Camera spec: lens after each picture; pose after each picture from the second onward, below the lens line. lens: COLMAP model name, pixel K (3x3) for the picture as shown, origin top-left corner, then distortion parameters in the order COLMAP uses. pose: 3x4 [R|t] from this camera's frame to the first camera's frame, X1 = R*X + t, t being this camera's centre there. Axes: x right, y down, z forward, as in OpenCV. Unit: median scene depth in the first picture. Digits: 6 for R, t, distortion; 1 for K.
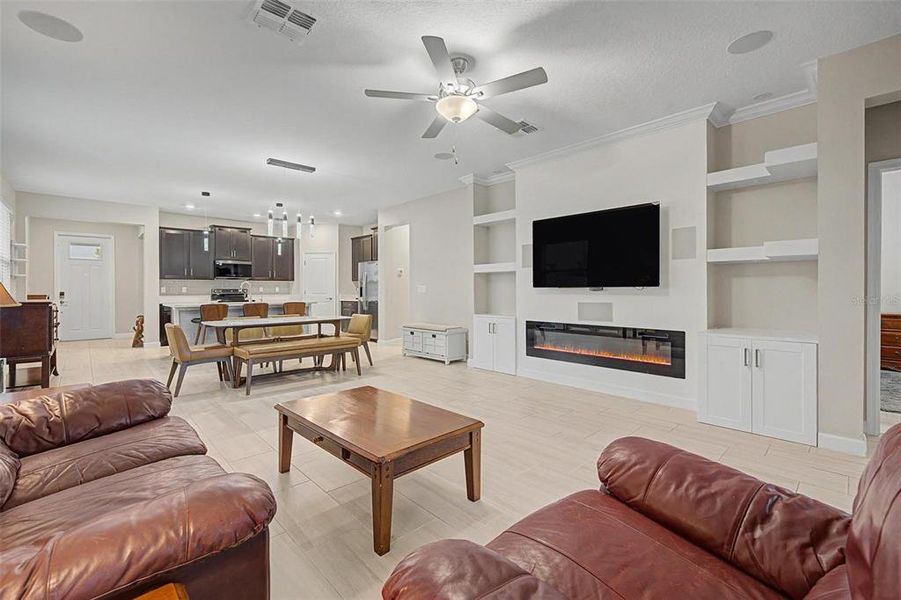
lens RADIAL K [[387.7, 0, 448.3], [0, 387.7, 291.2], [0, 0, 1]] dist [-0.000647, 0.000000]
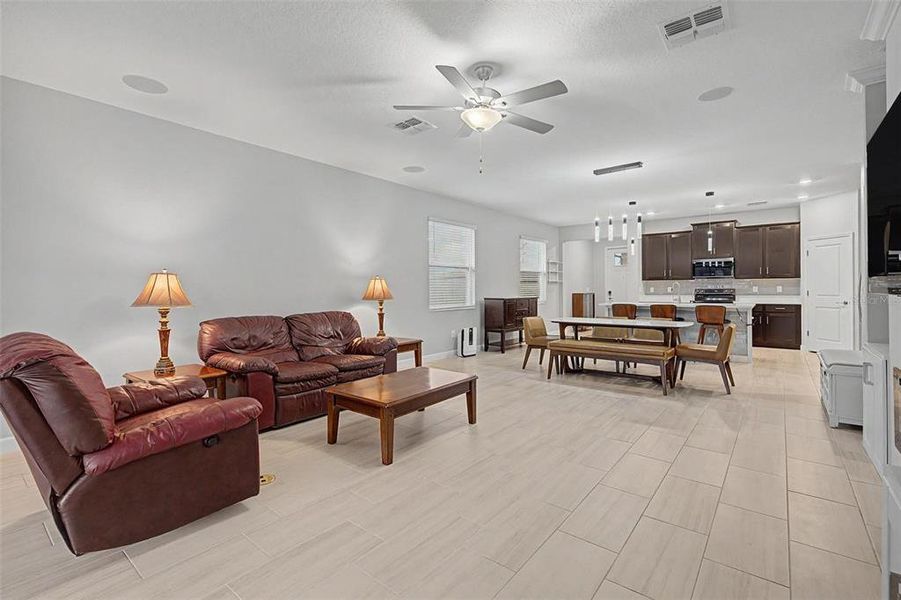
lens RADIAL K [[409.6, 0, 446.9], [0, 409.6, 290.2], [0, 0, 1]] dist [-0.000200, -0.000434]
pose [[0.132248, 0.004579, -0.991206, 0.385239], [0.001150, 0.999988, 0.004773, -0.009248], [0.991216, -0.001771, 0.132241, 0.274459]]
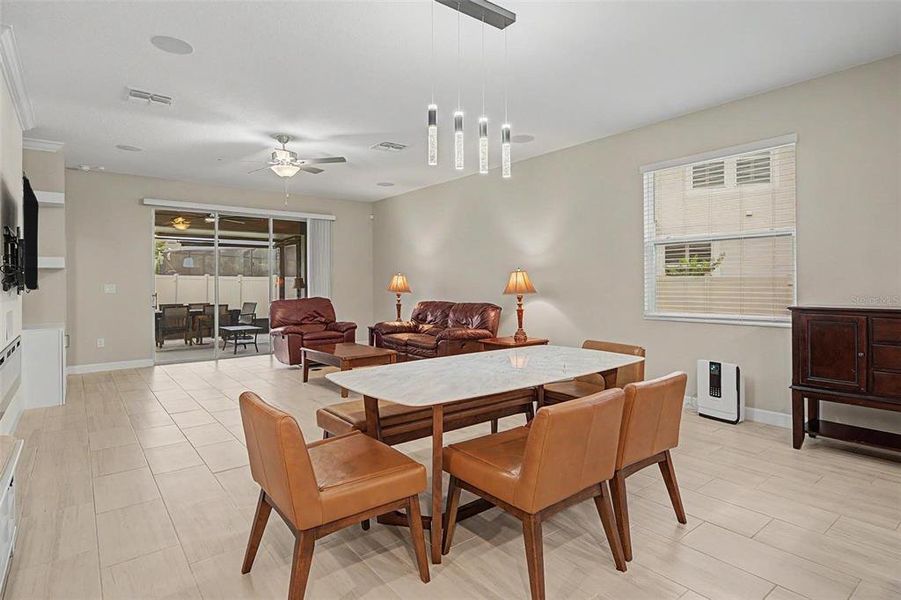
lens RADIAL K [[475.4, 0, 450.9], [0, 475.4, 282.5], [0, 0, 1]] dist [-0.001251, -0.001286]
pose [[-0.996492, 0.007863, 0.083314, -0.274208], [0.007946, 0.999968, 0.000669, -0.009662], [-0.083306, 0.001329, -0.996523, 0.998377]]
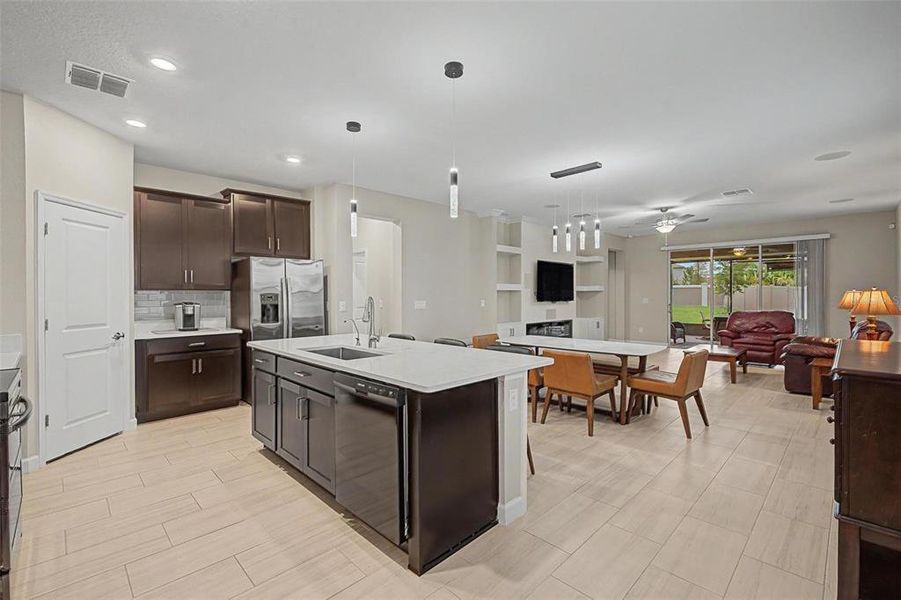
lens RADIAL K [[397.4, 0, 448.1], [0, 397.4, 297.5], [0, 0, 1]] dist [0.001058, 0.000241]
pose [[-0.021327, -0.004915, 0.999760, -0.862455], [0.006683, 0.999965, 0.005059, -0.022923], [-0.999750, 0.006789, -0.021293, 0.858006]]
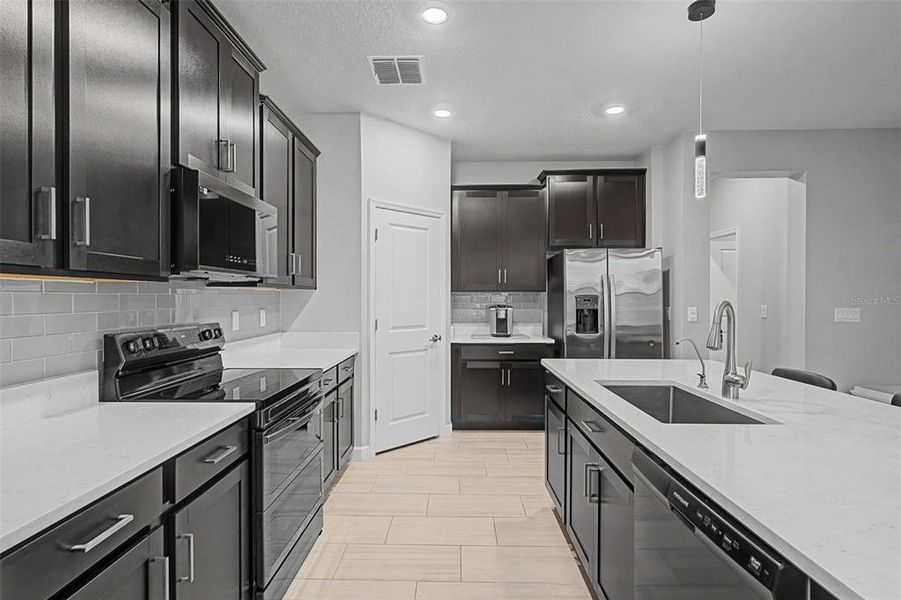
lens RADIAL K [[440.5, 0, 445.9], [0, 440.5, 302.0], [0, 0, 1]] dist [0.000935, 0.000054]
pose [[0.704270, -0.005833, 0.709908, -0.738237], [0.001663, 0.999977, 0.006566, -0.023517], [-0.709931, -0.003444, 0.704263, 0.868064]]
